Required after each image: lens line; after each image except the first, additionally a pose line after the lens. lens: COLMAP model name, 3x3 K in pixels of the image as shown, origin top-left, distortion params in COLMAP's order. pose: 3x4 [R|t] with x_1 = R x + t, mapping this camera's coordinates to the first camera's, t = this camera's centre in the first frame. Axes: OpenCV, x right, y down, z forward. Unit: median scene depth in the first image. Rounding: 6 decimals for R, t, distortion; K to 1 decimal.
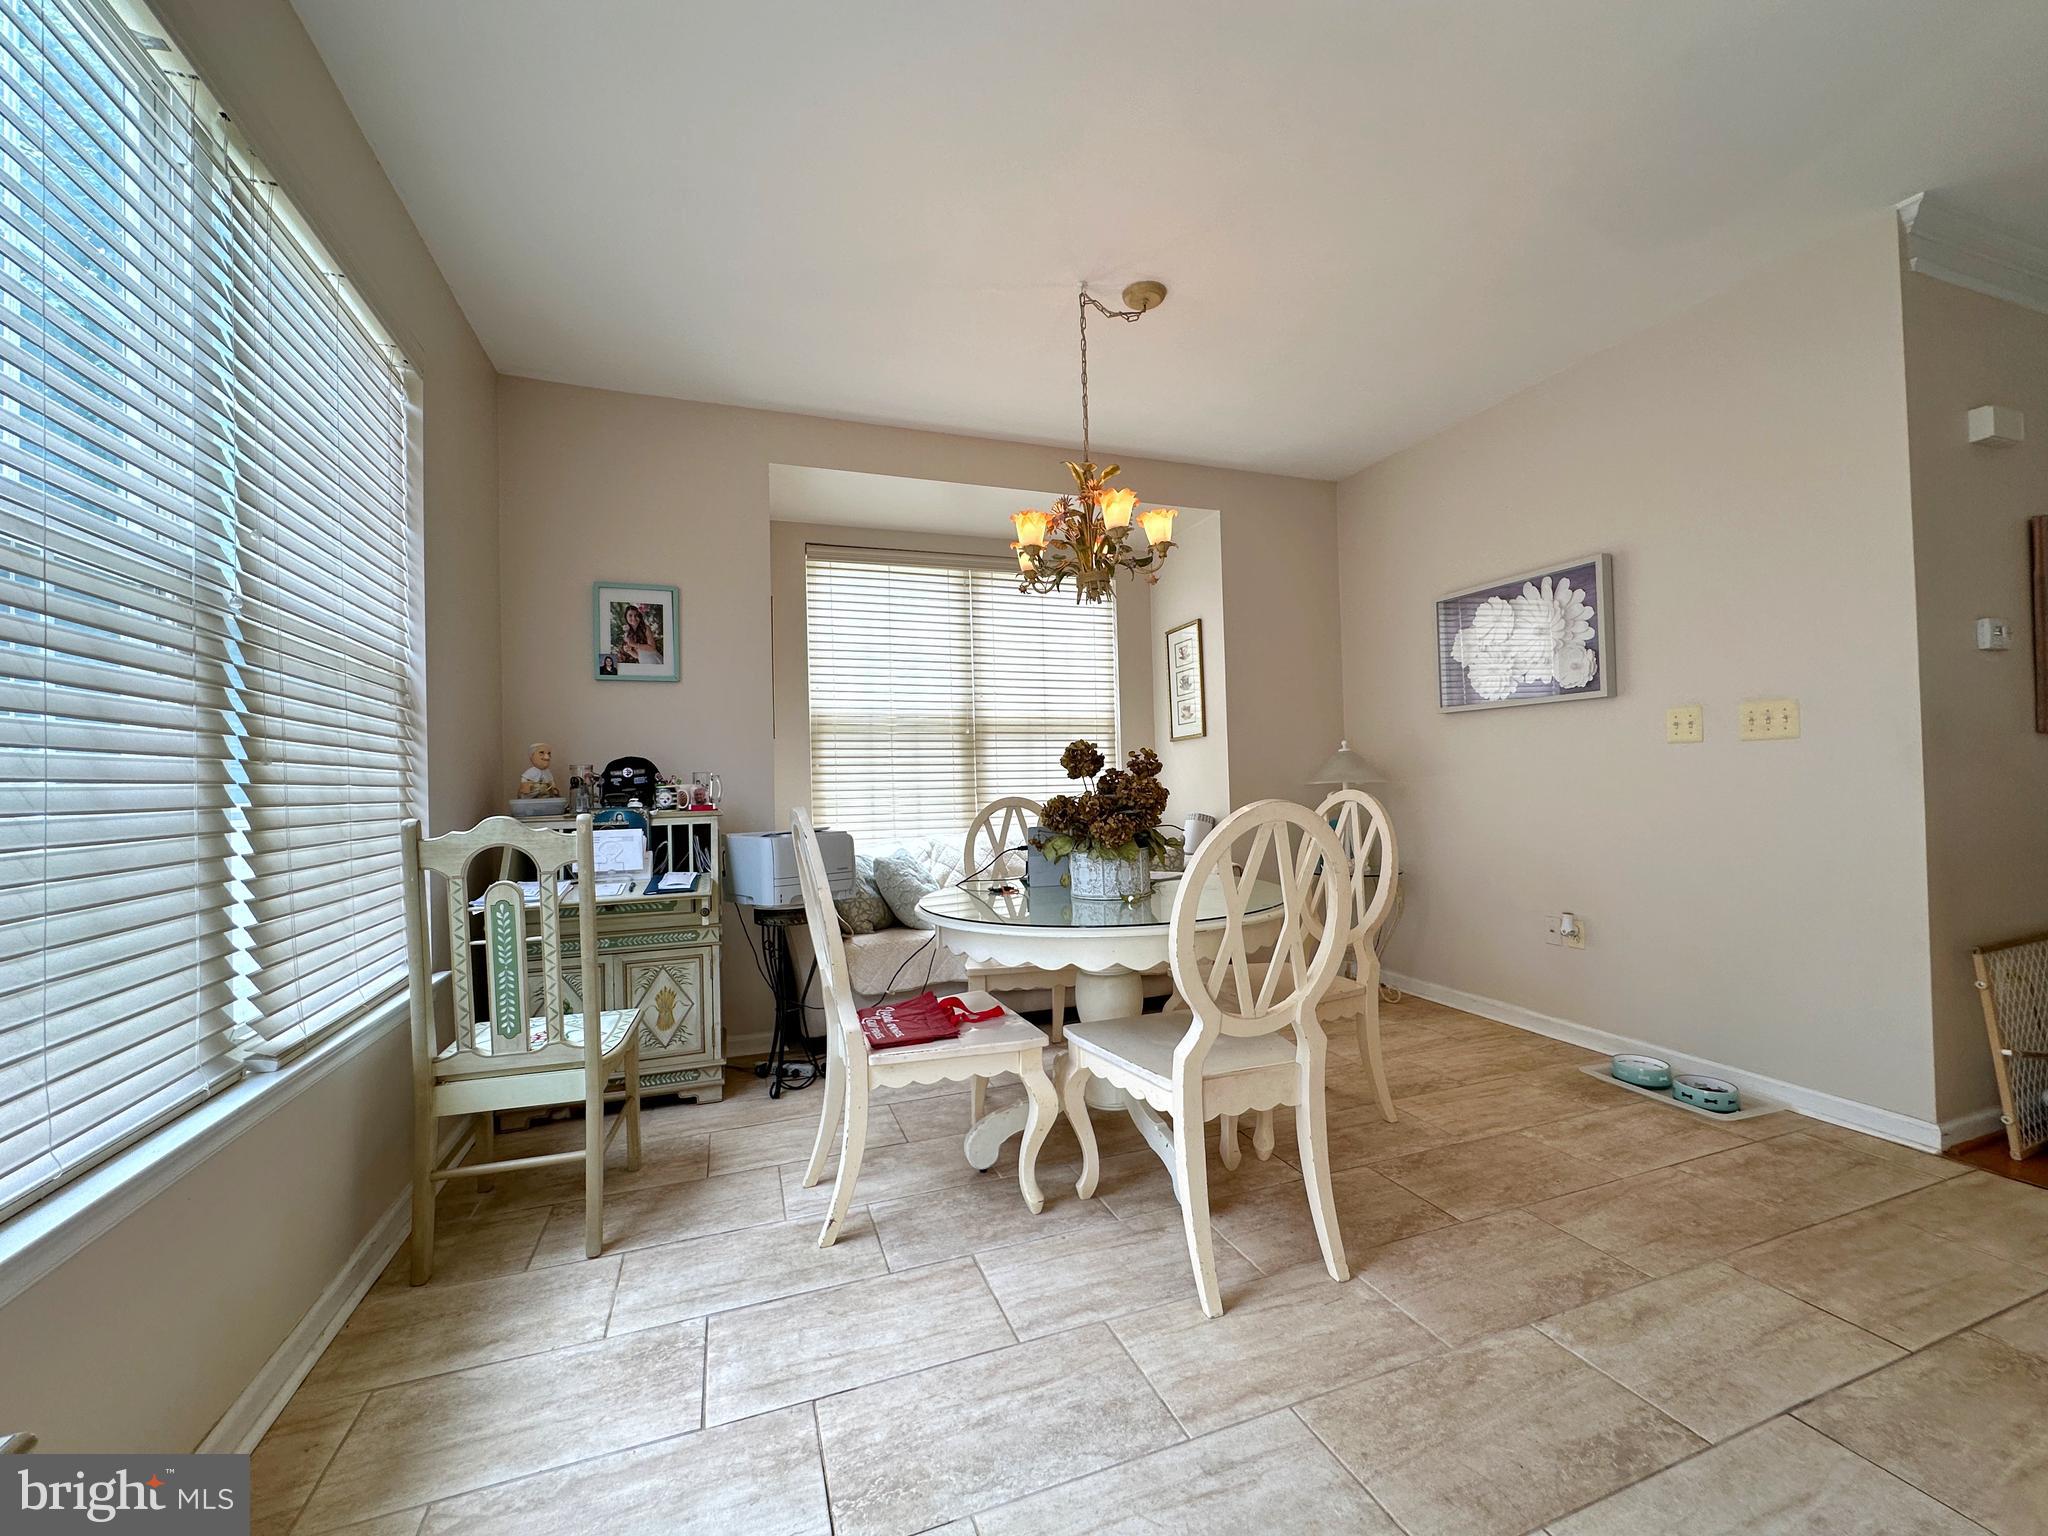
lens RADIAL K [[826.9, 0, 1020.4], [0, 826.9, 784.7], [0, 0, 1]] dist [-0.002141, -0.000073]
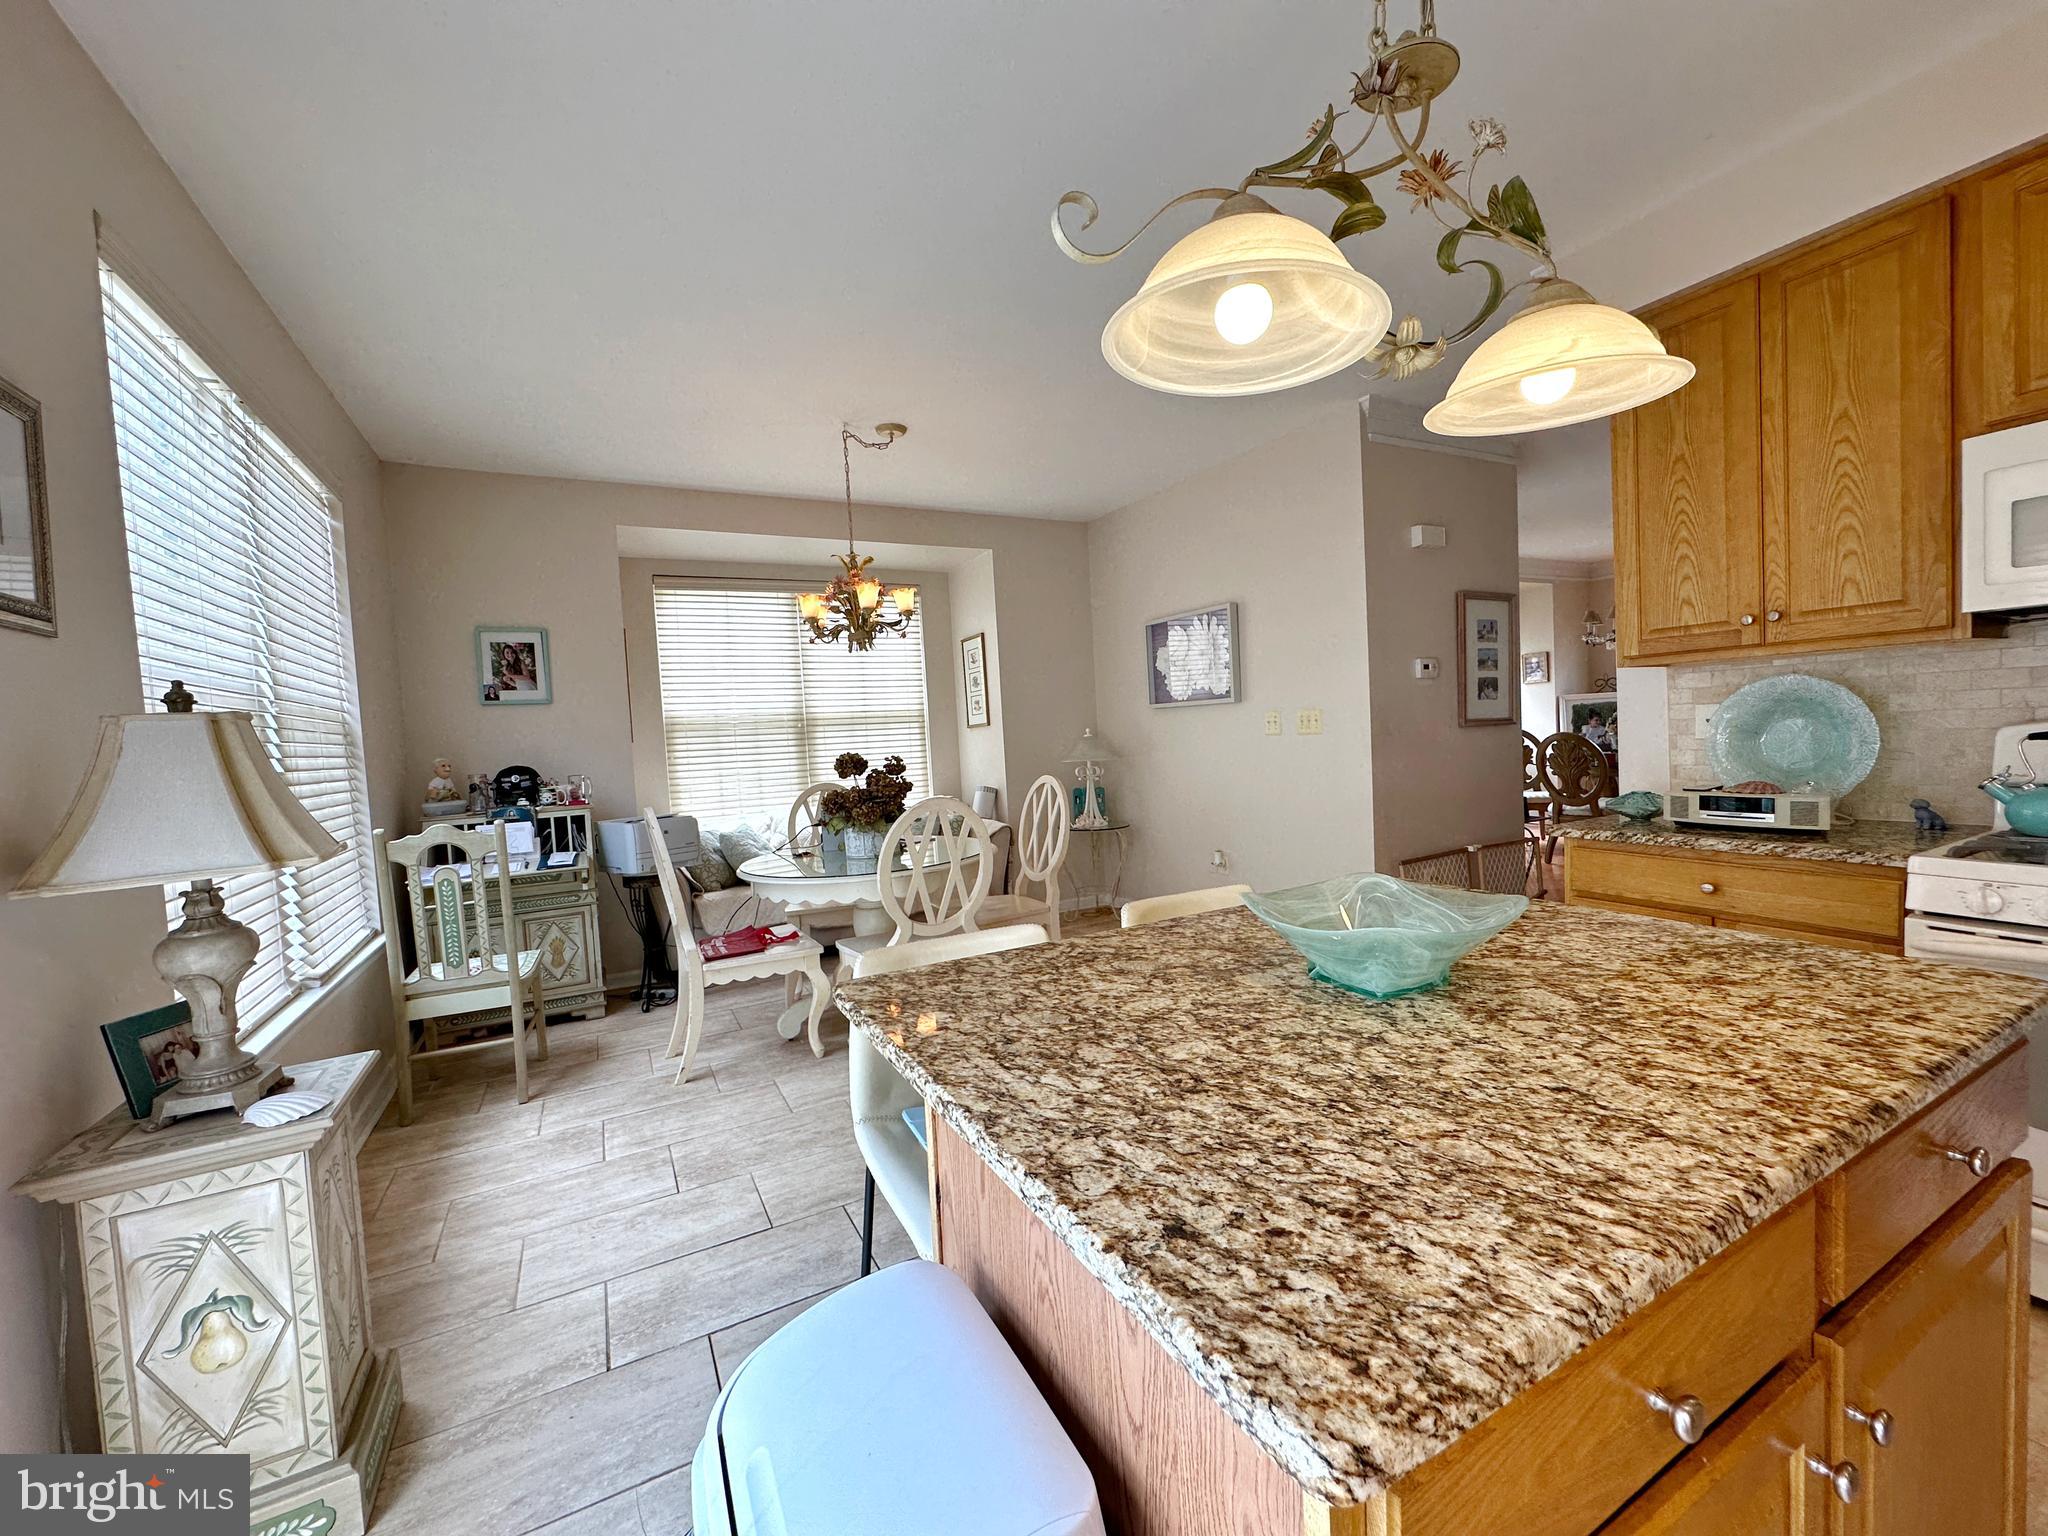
lens RADIAL K [[822.6, 0, 1023.0], [0, 822.6, 783.3], [0, 0, 1]] dist [-0.000050, 0.000277]
pose [[0.989576, -0.035076, 0.139678, 0.154117], [0.027471, 0.998052, 0.056005, -0.063534], [-0.141370, -0.051584, 0.988612, -0.445666]]
